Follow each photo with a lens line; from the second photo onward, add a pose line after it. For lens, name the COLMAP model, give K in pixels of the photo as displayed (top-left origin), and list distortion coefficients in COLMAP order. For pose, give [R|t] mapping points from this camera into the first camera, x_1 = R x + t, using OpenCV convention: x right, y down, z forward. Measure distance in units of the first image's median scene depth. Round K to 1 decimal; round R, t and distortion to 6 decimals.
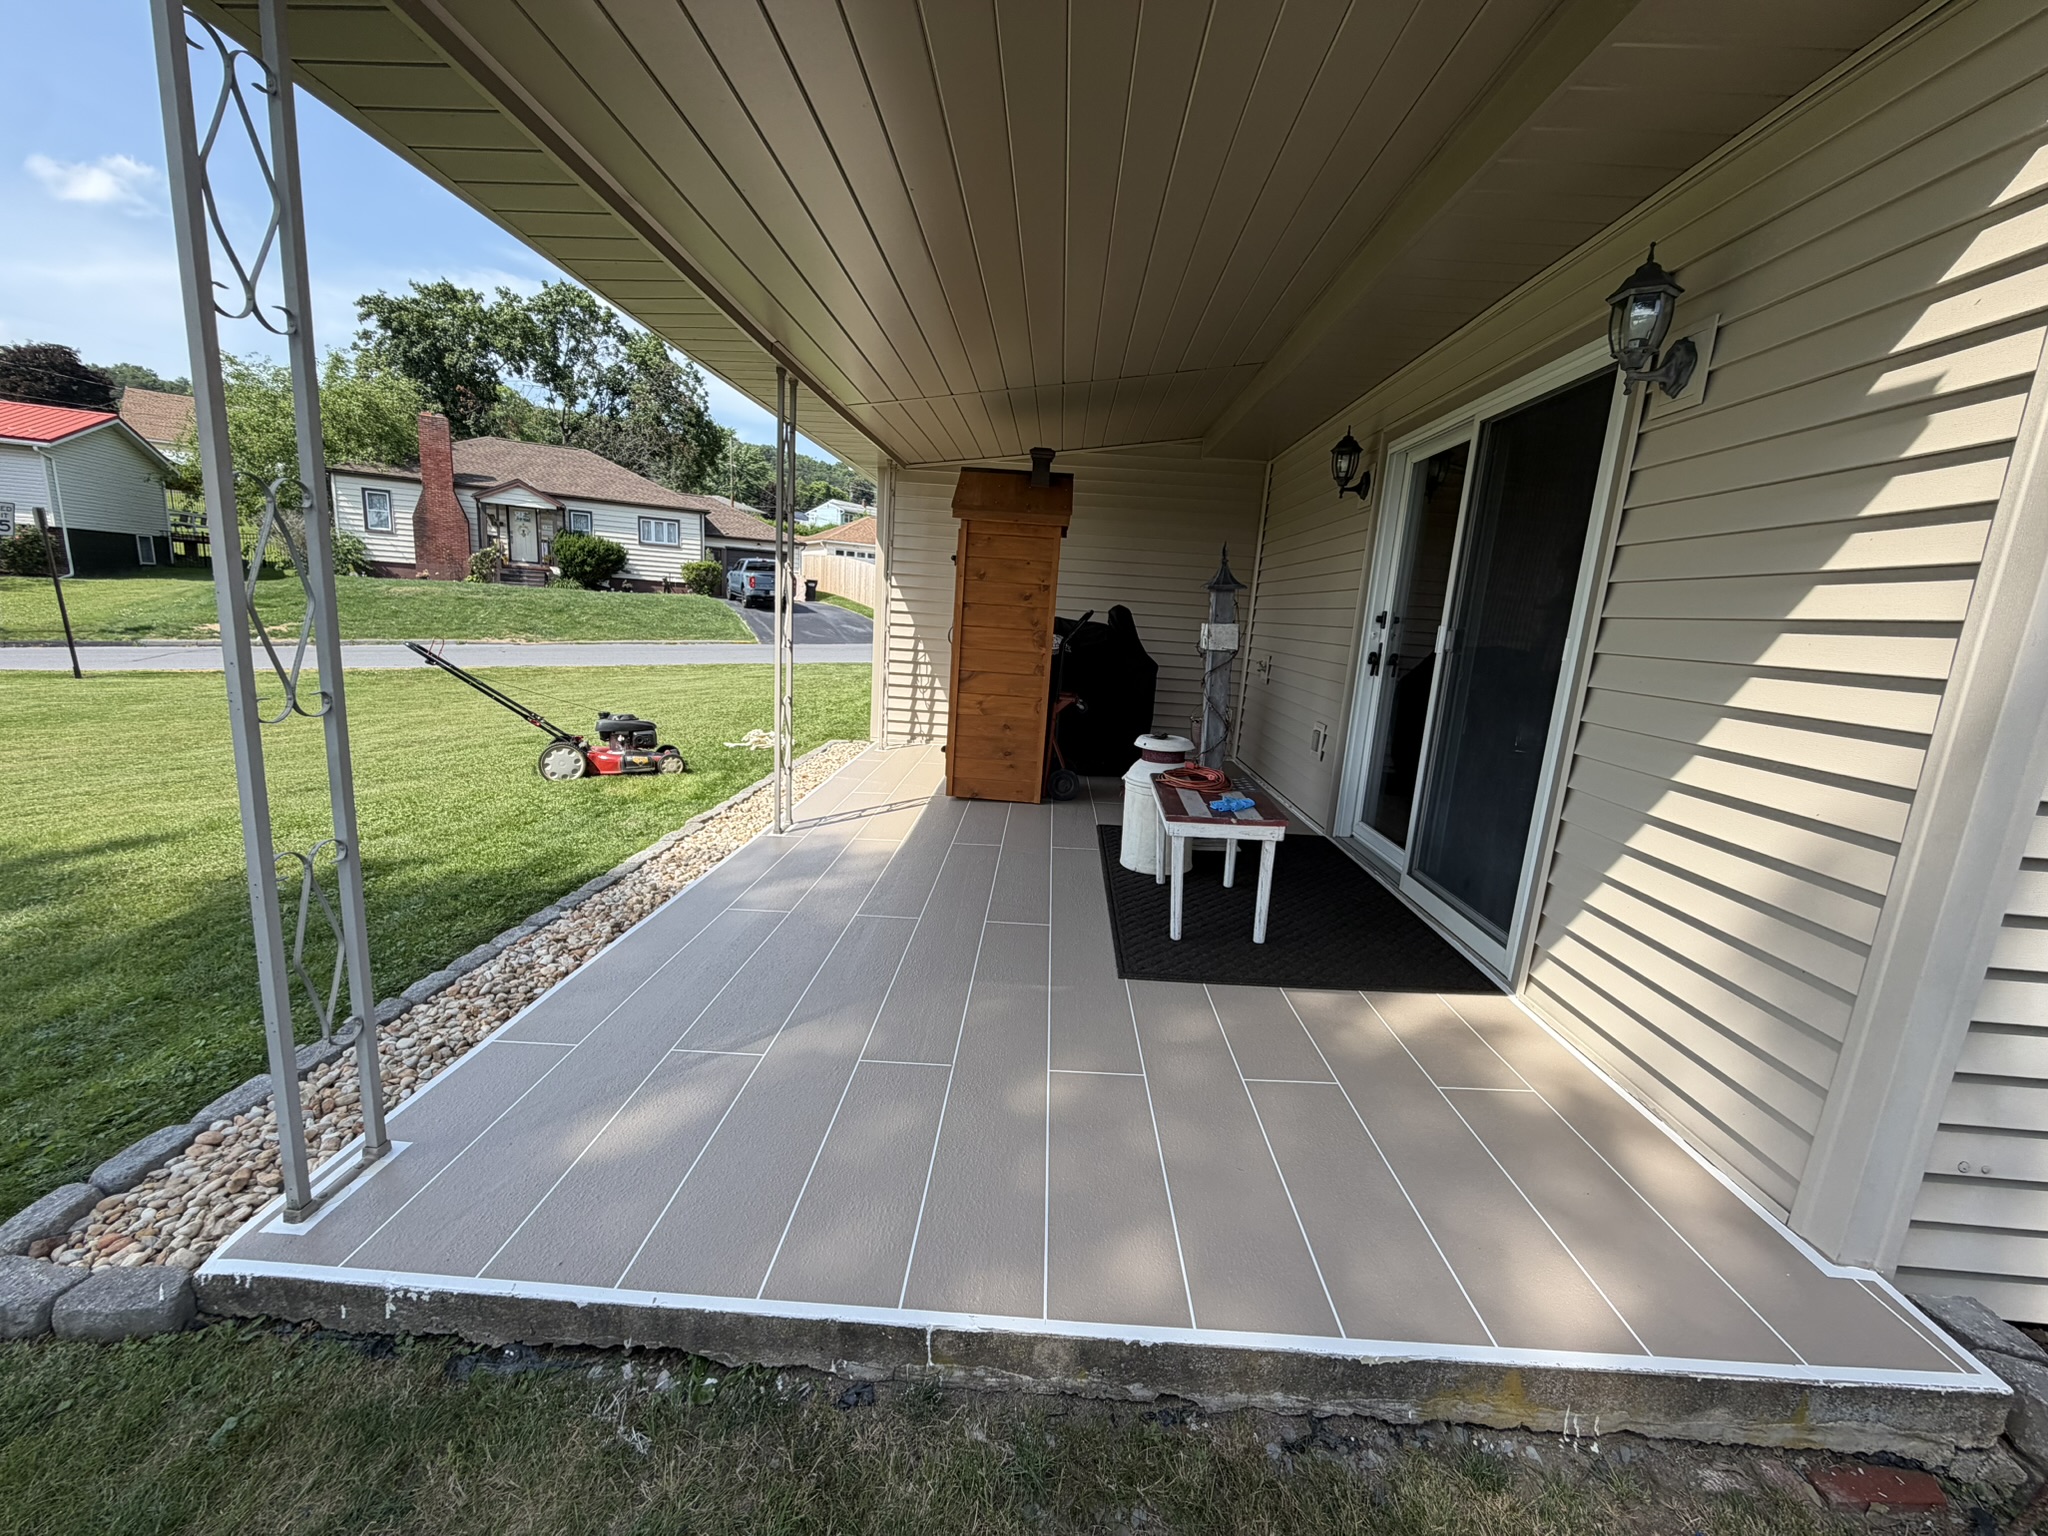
lens RADIAL K [[814.1, 0, 1022.8], [0, 814.1, 764.8], [0, 0, 1]] dist [-0.002171, -0.000044]
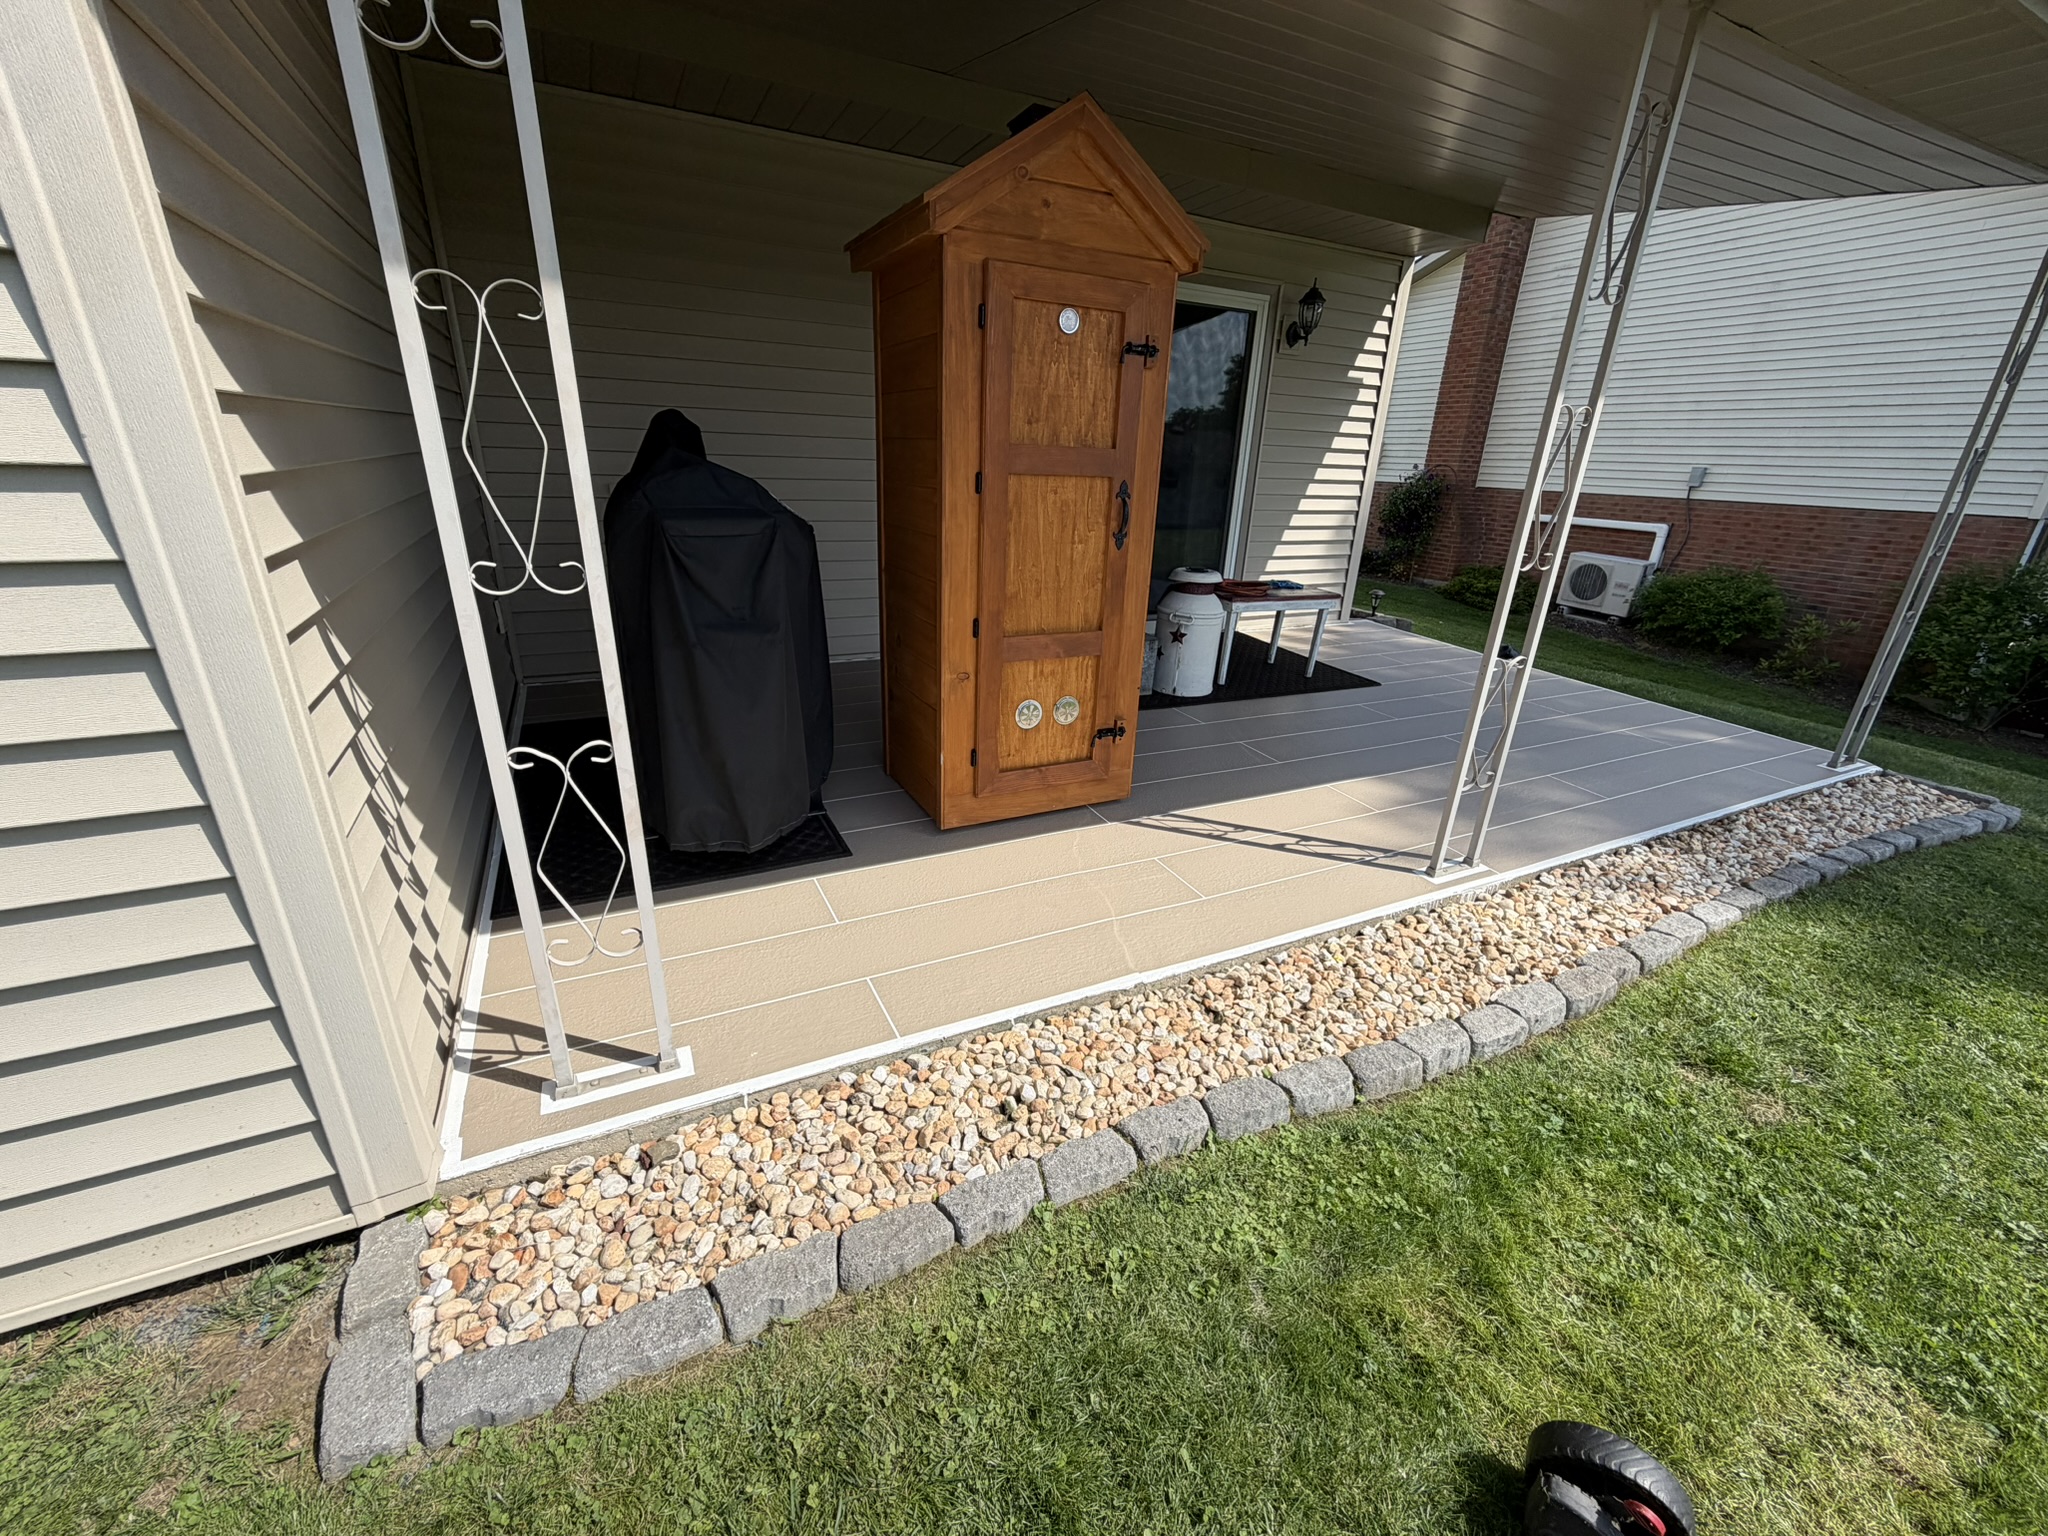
lens RADIAL K [[814.1, 0, 1028.5], [0, 814.1, 773.3], [0, 0, 1]] dist [-0.002171, -0.000044]
pose [[-0.503954, -0.385151, 0.773103, -1.723542], [0.096171, 0.864488, 0.493368, -0.915884], [-0.858360, 0.322985, -0.398622, 4.477387]]
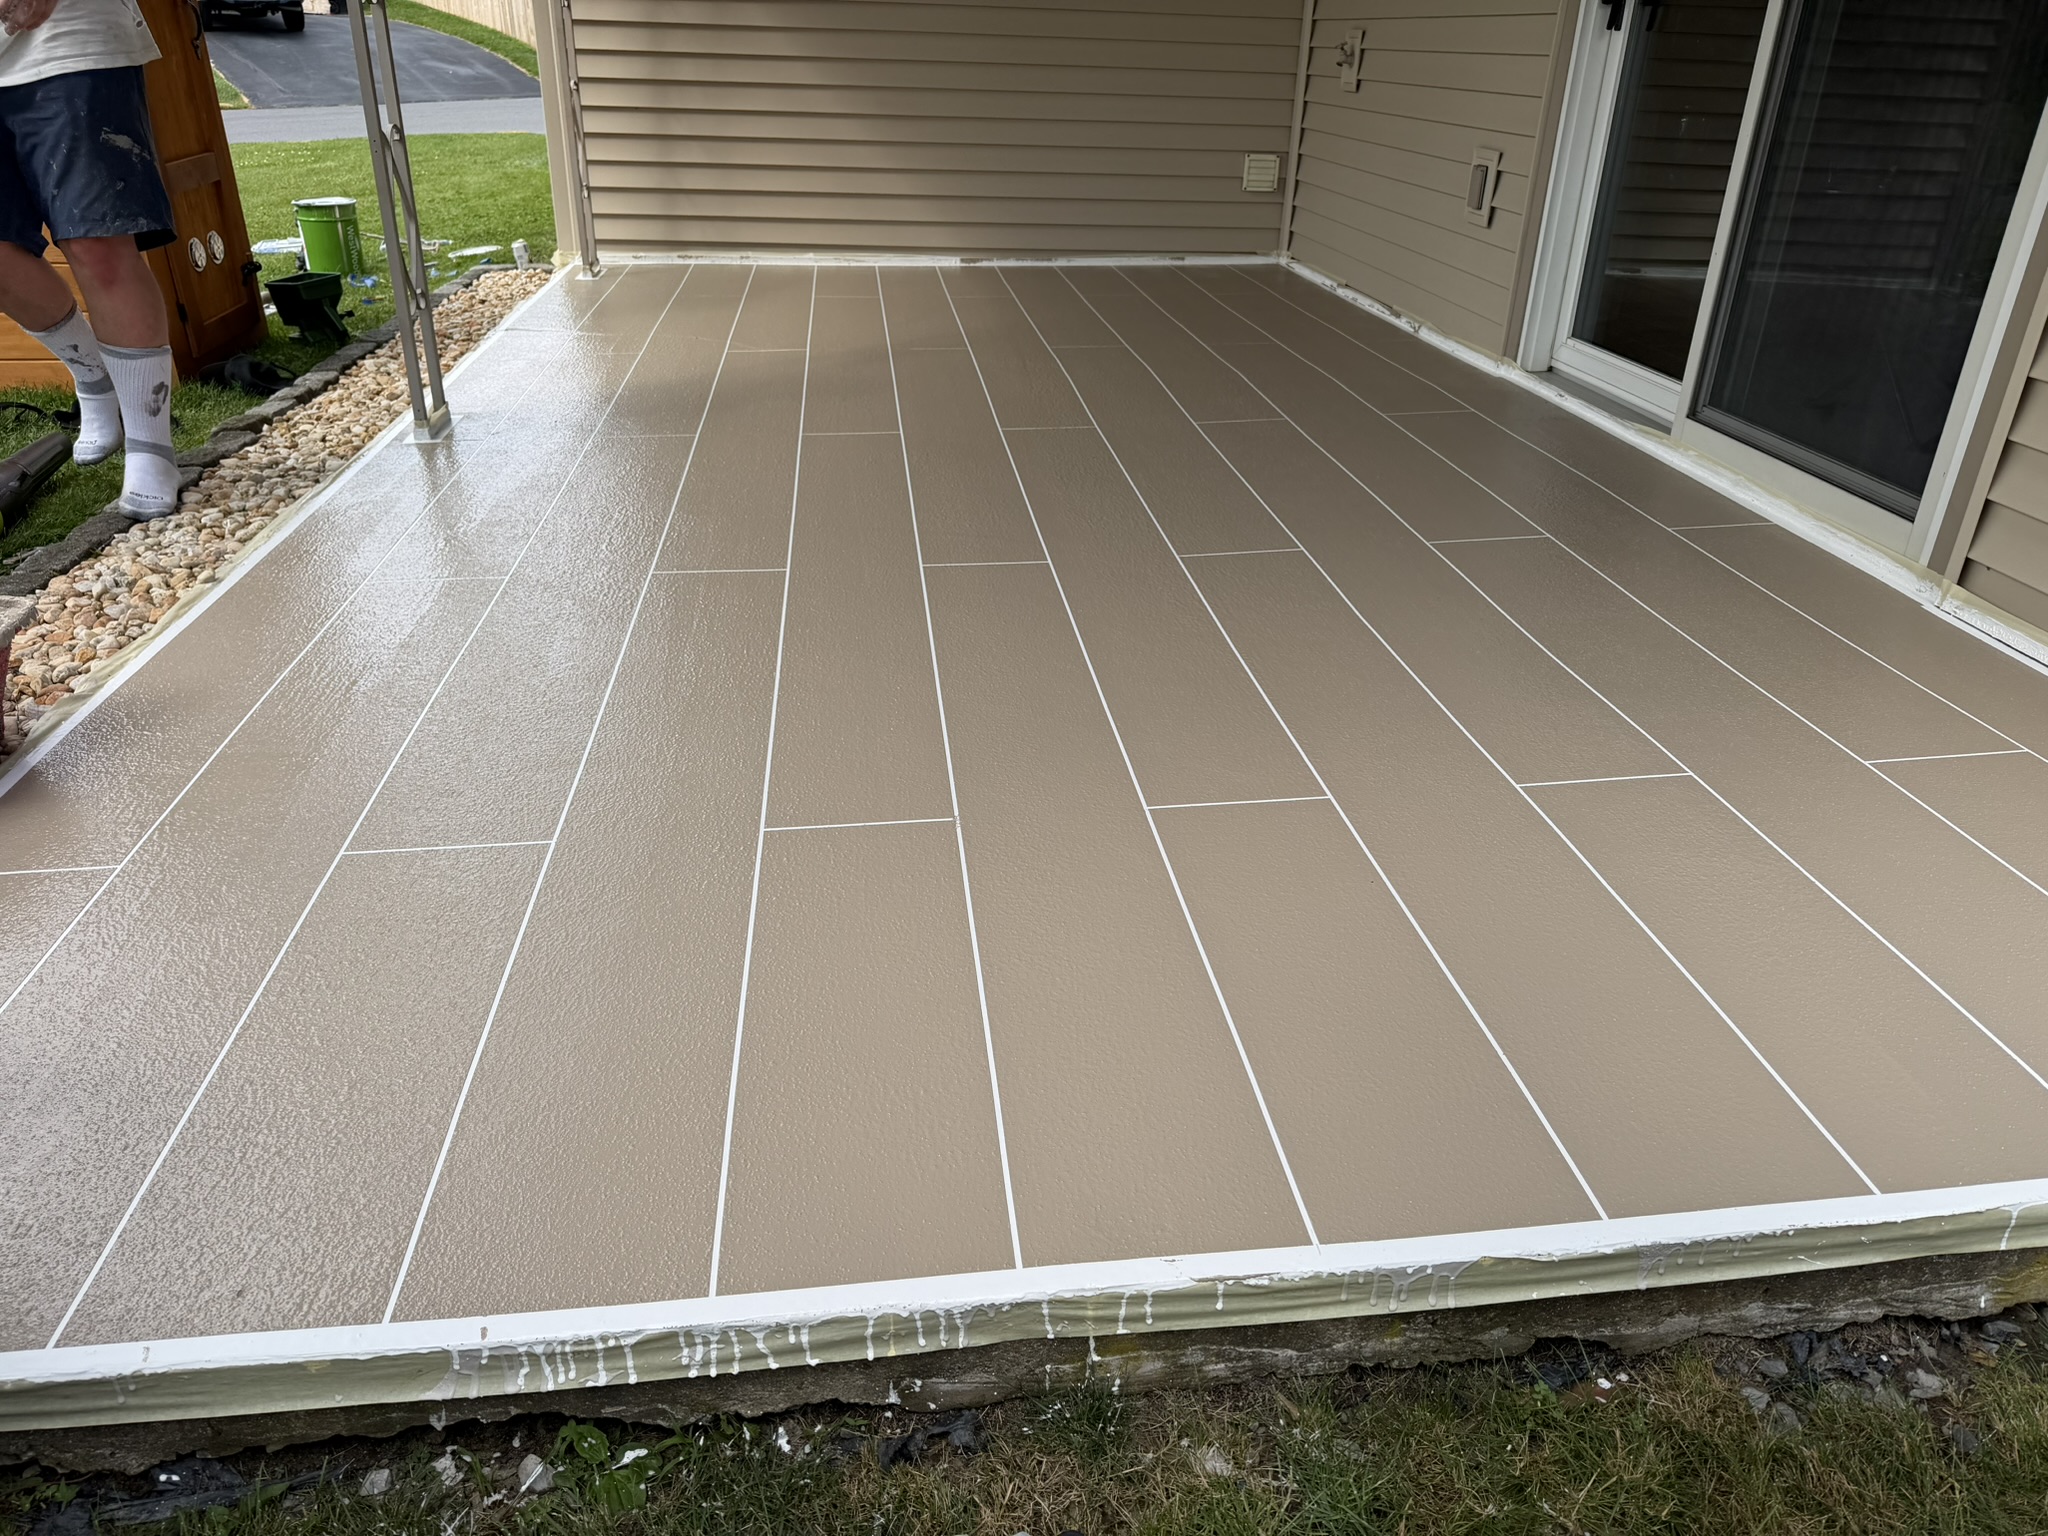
lens RADIAL K [[1434.5, 0, 1026.3], [0, 1434.5, 764.3], [0, 0, 1]] dist [-0.002011, -0.001100]
pose [[0.986577, -0.099722, 0.129313, -0.211552], [0.059929, 0.957732, 0.281352, 0.136362], [-0.151904, -0.269825, 0.950852, 0.258343]]
